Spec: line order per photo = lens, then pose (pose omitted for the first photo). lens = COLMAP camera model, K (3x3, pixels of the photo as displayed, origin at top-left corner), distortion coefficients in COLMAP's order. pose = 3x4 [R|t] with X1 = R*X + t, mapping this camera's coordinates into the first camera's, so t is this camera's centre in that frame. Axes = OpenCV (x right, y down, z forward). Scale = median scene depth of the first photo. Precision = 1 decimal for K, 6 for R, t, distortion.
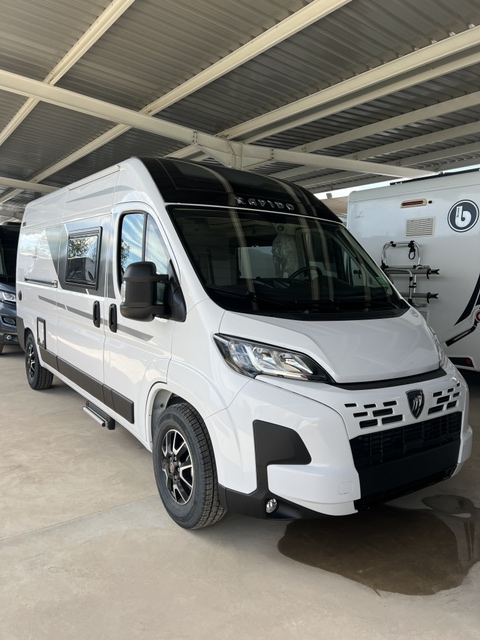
lens RADIAL K [[477.9, 0, 241.0], [0, 477.9, 316.6], [0, 0, 1]] dist [0.008959, -0.020541]
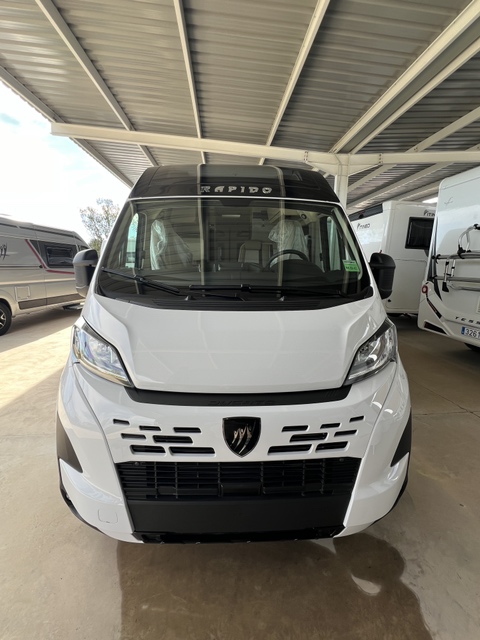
lens RADIAL K [[277.8, 0, 241.2], [0, 277.8, 323.9], [0, 0, 1]] dist [-0.001814, -0.000408]
pose [[0.848711, 0.095480, -0.520166, 0.530395], [-0.033859, 0.991360, 0.126726, -0.032892], [0.527772, -0.089942, 0.844611, 0.629792]]
